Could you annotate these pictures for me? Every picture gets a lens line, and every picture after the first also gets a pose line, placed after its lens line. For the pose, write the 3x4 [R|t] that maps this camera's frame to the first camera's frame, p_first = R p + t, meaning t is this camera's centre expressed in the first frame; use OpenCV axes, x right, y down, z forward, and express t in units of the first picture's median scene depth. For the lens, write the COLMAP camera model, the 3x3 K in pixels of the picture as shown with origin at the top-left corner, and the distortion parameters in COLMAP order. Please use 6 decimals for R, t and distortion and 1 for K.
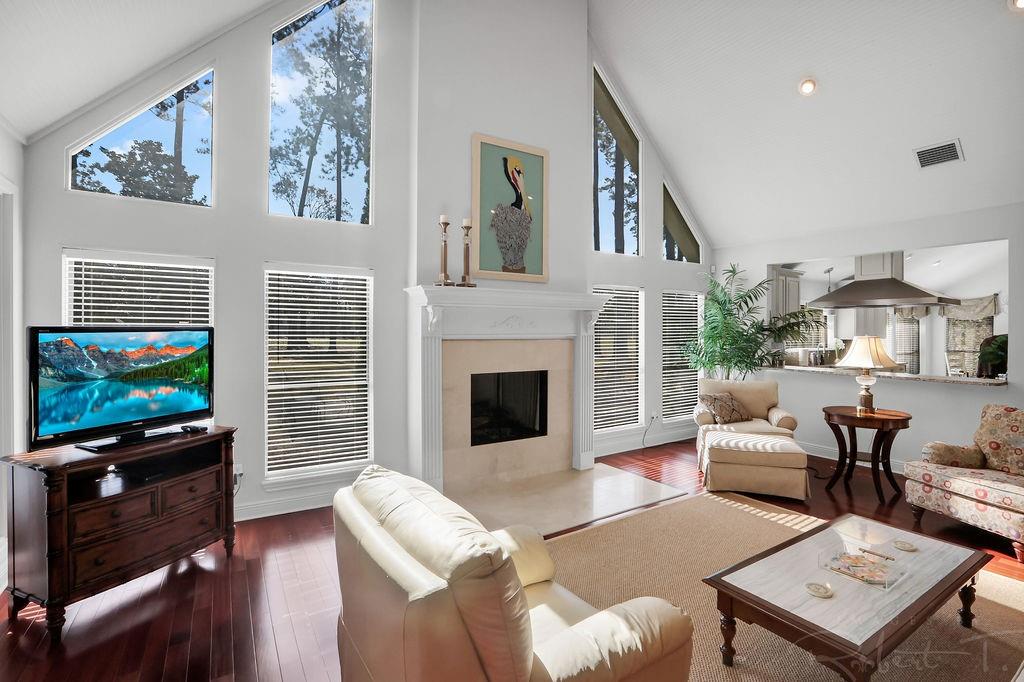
lens RADIAL K [[474.2, 0, 512.0], [0, 474.2, 341.0], [0, 0, 1]] dist [-0.021191, 0.000307]
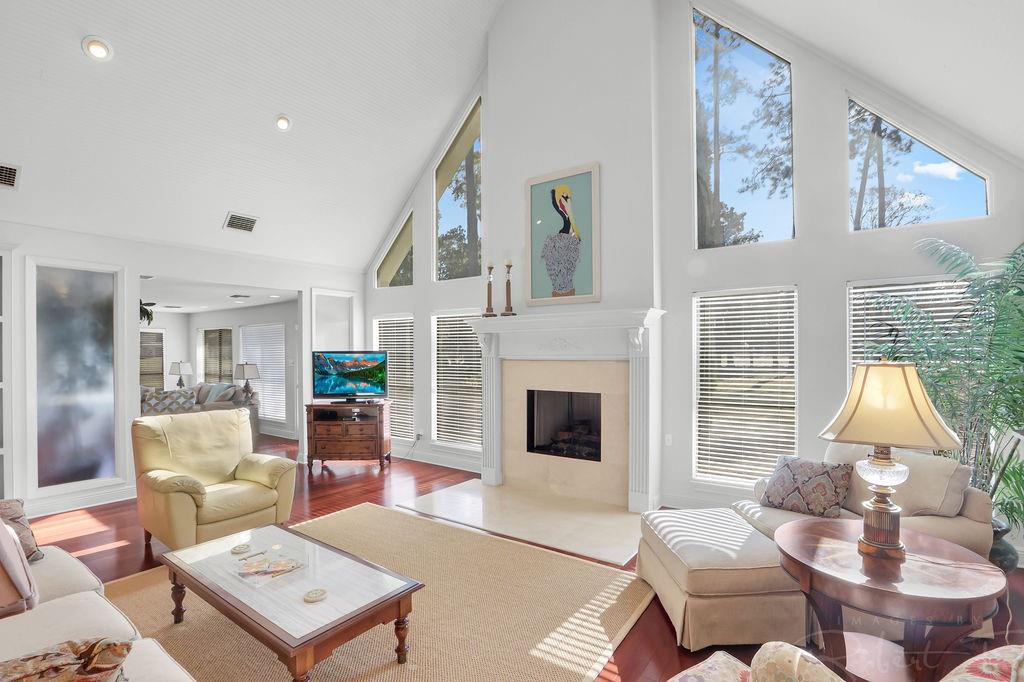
lens RADIAL K [[483.7, 0, 527.4], [0, 483.7, 352.1], [0, 0, 1]] dist [-0.023973, 0.000070]
pose [[0.382921, -0.000105, -0.923781, 0.981859], [0.004931, 0.999986, 0.001930, -0.024790], [0.923768, -0.005295, 0.382917, 0.534839]]
